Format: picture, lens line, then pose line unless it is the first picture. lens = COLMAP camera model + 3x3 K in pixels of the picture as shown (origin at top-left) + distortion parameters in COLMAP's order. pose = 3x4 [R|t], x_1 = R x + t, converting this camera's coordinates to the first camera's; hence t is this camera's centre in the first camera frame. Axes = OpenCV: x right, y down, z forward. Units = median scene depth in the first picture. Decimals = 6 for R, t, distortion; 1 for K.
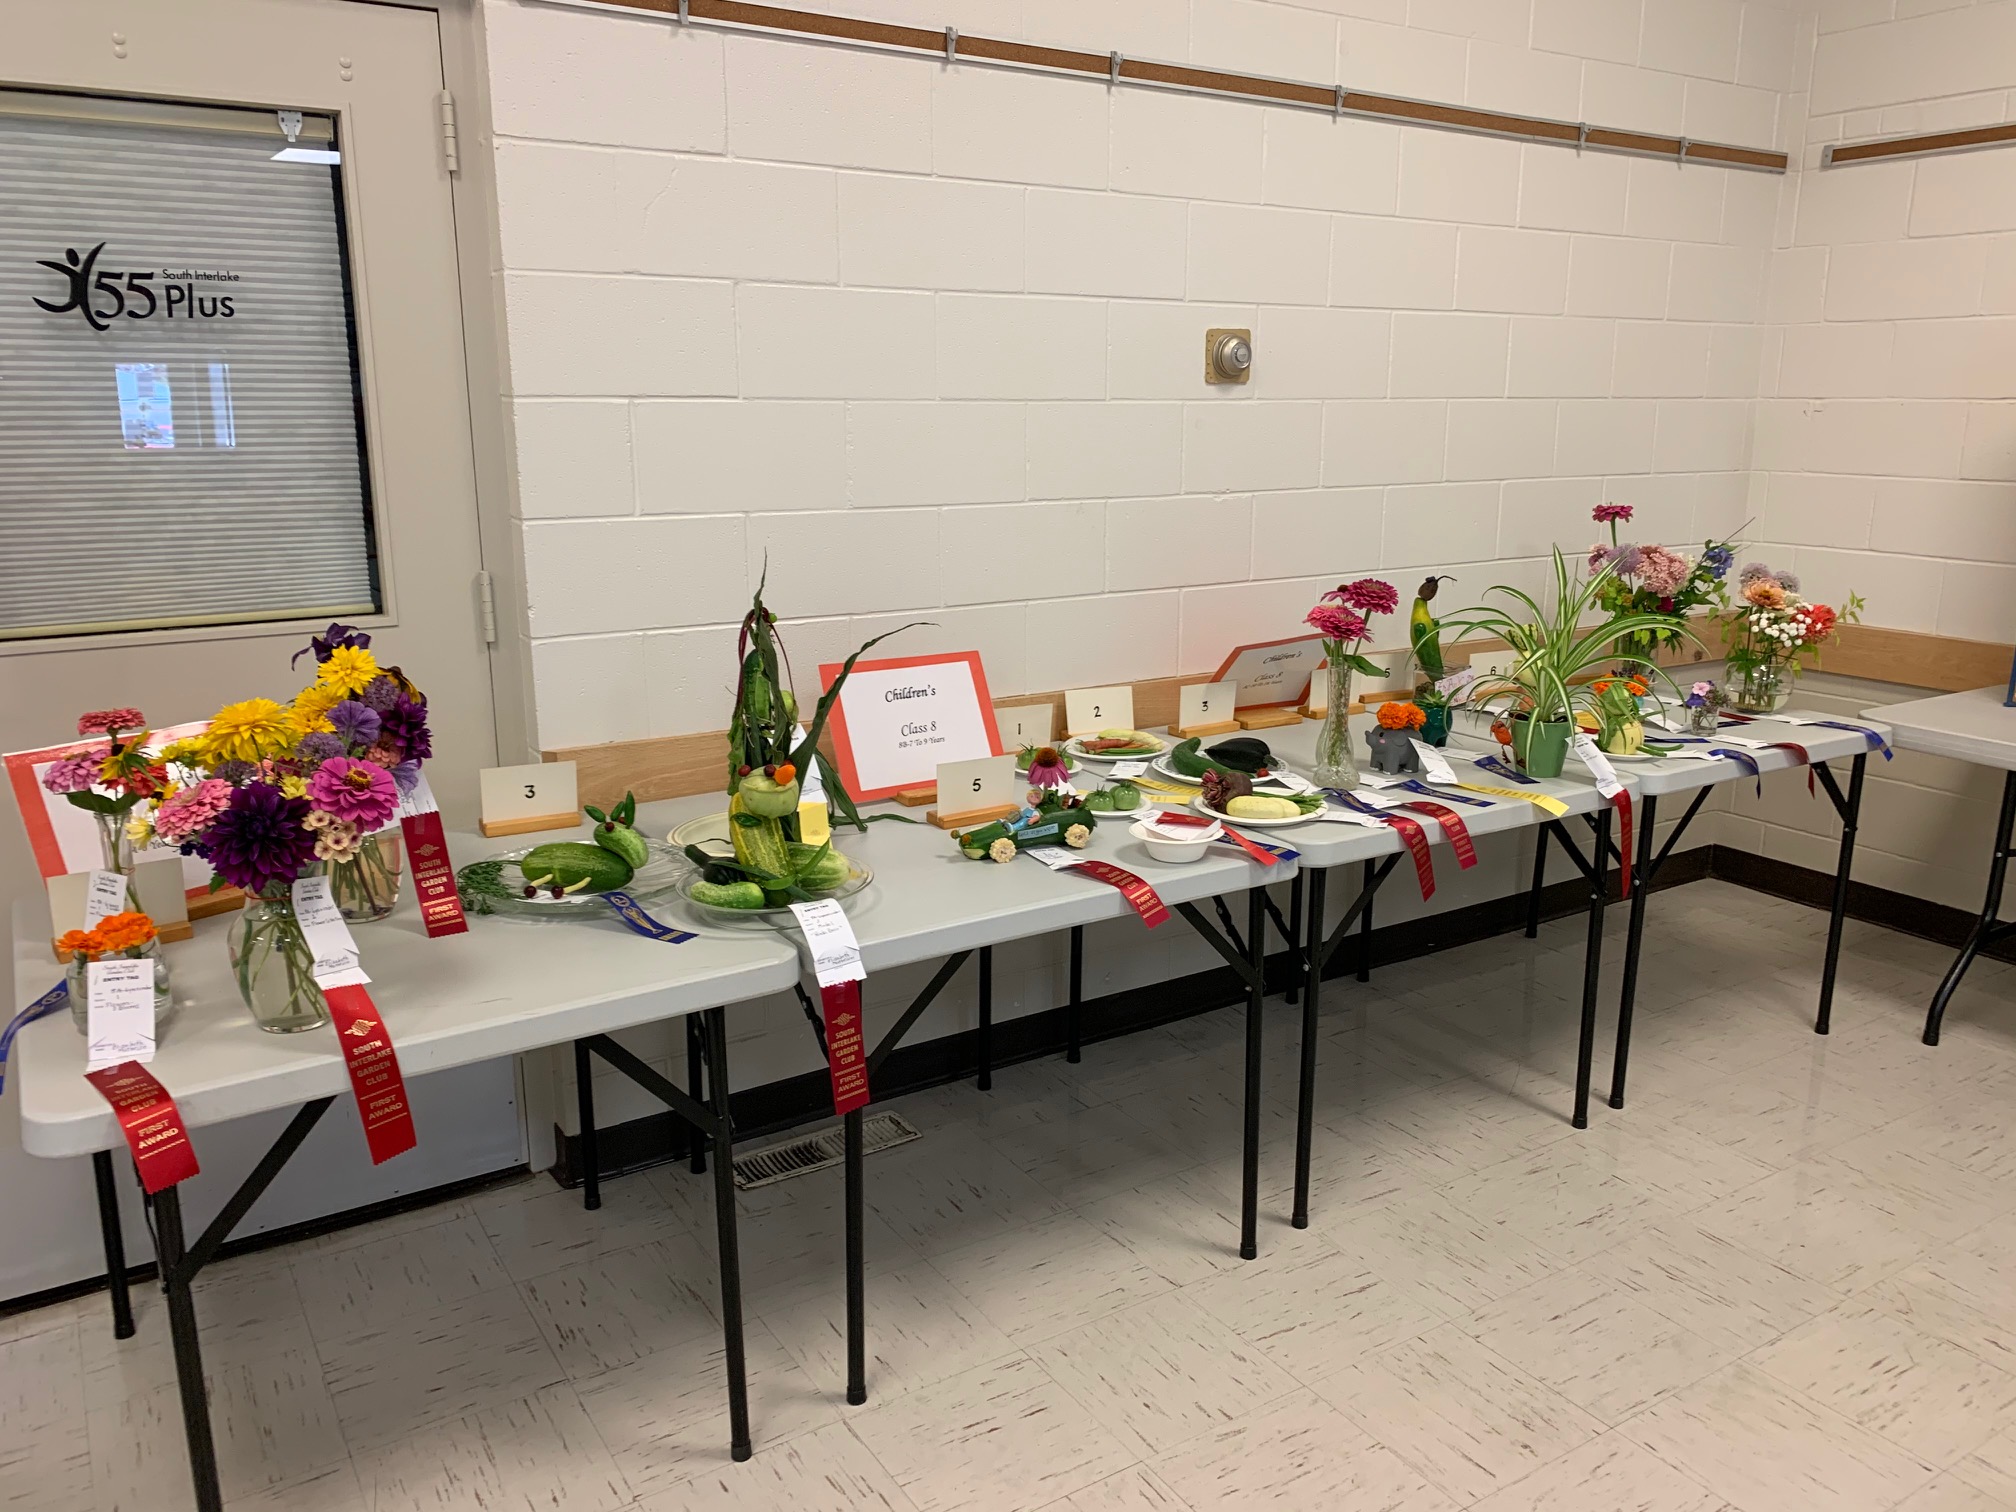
lens RADIAL K [[1558.1, 0, 1006.7], [0, 1558.1, 744.9], [0, 0, 1]] dist [0.005371, 0.007627]
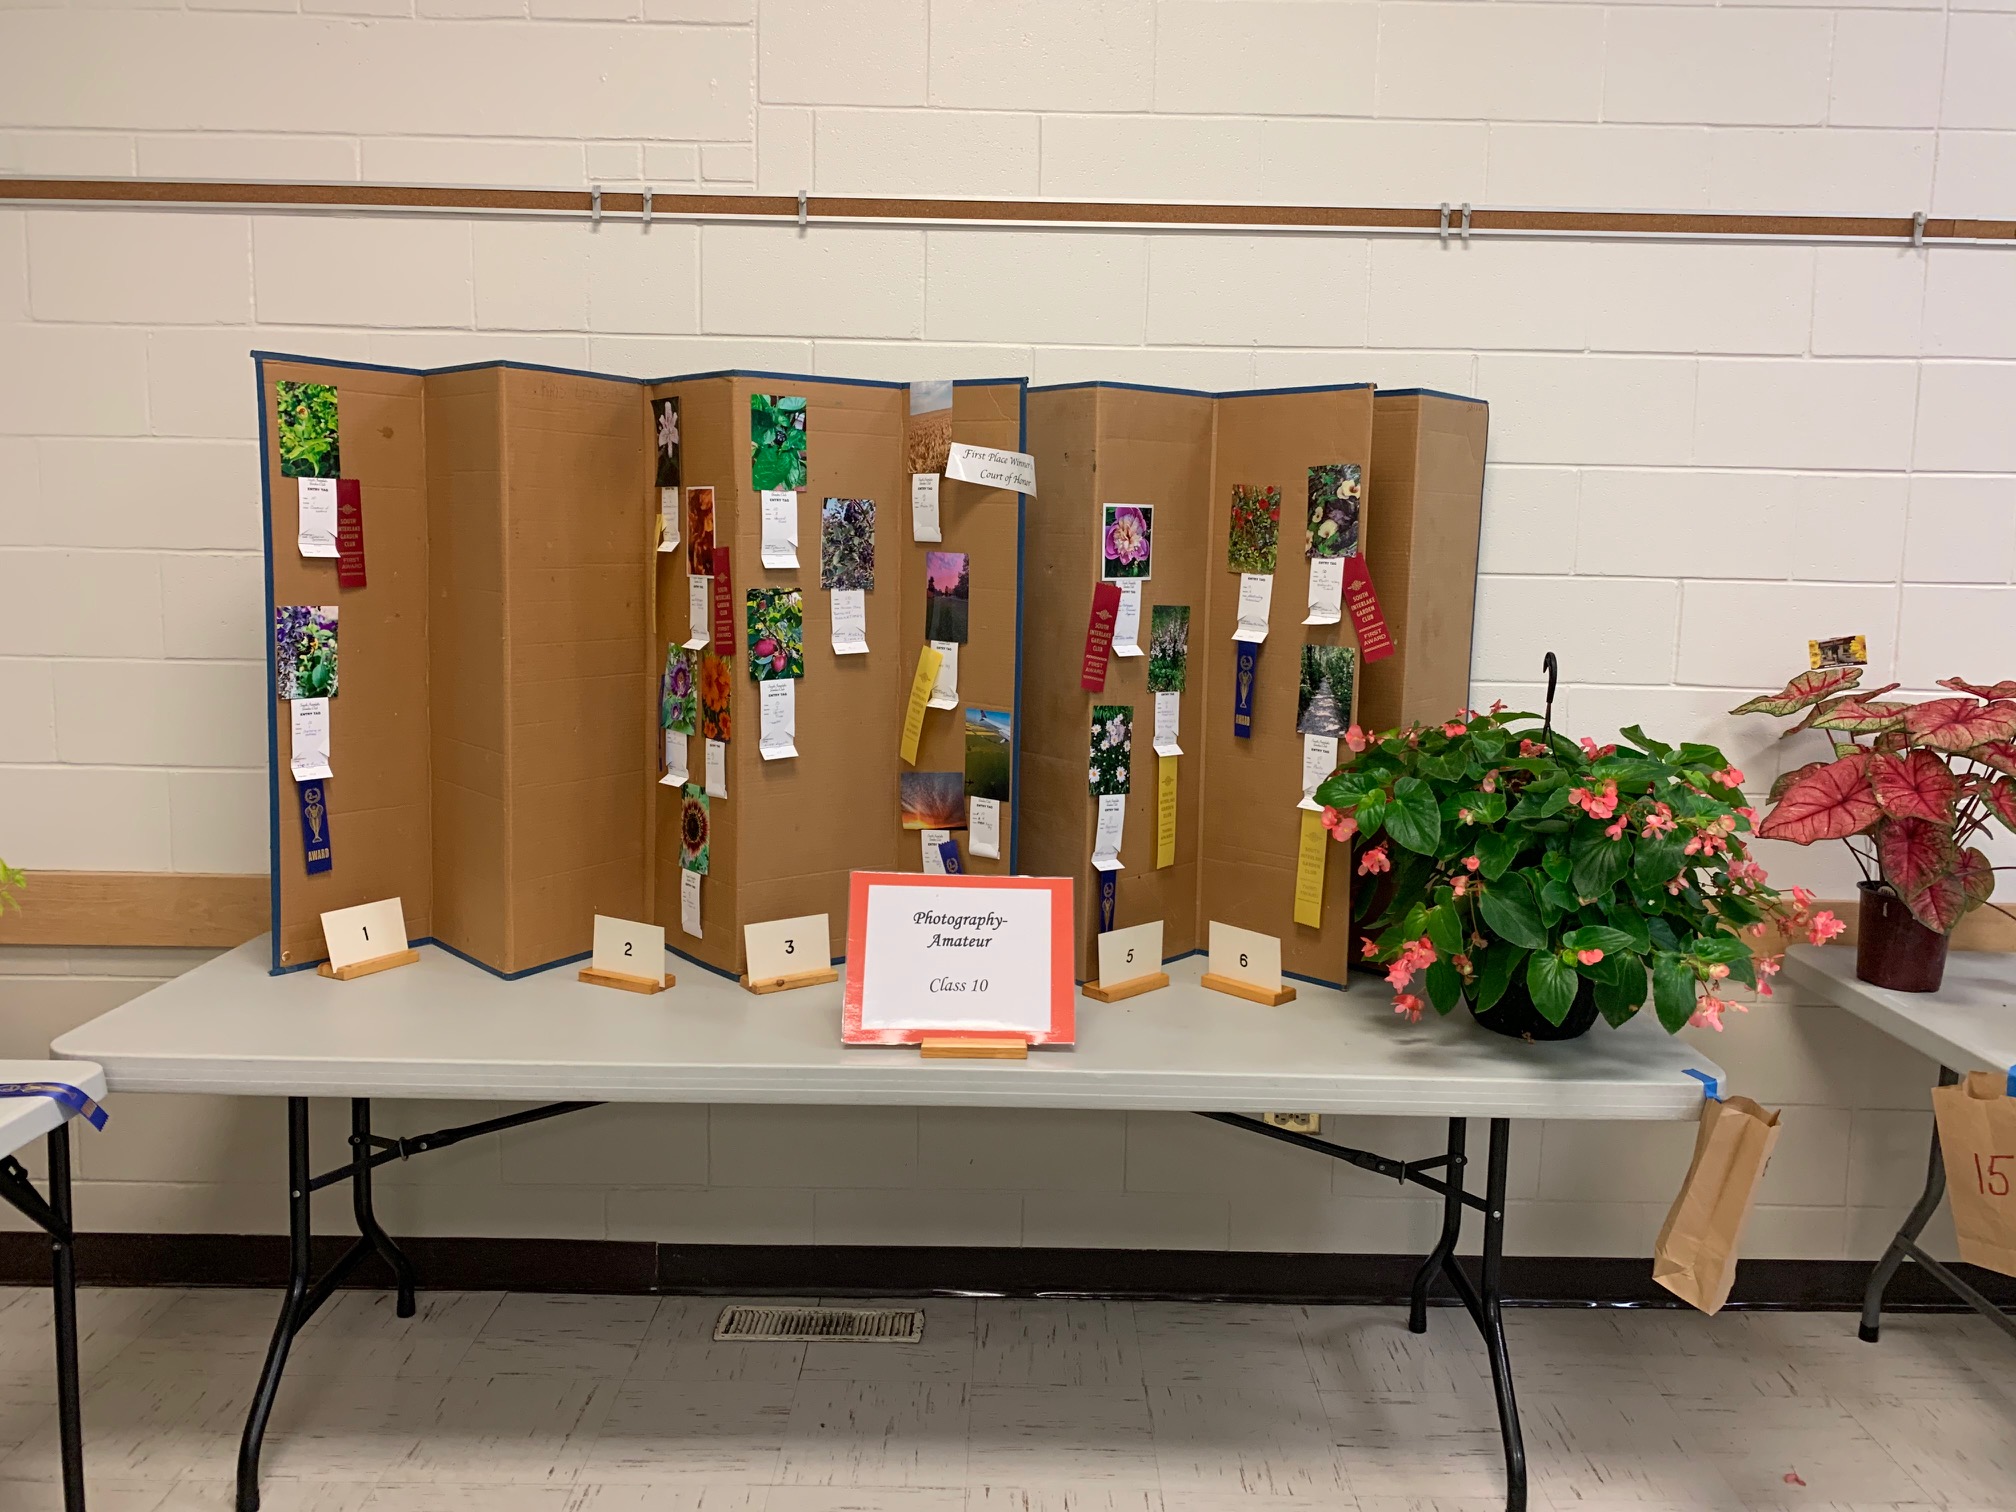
lens RADIAL K [[1558.1, 0, 1006.7], [0, 1558.1, 744.9], [0, 0, 1]] dist [0.005371, 0.007627]
pose [[0.544373, -0.094919, 0.833455, 0.245331], [0.169760, 0.985485, 0.001354, -0.074473], [-0.821486, 0.140750, 0.552585, 0.326405]]
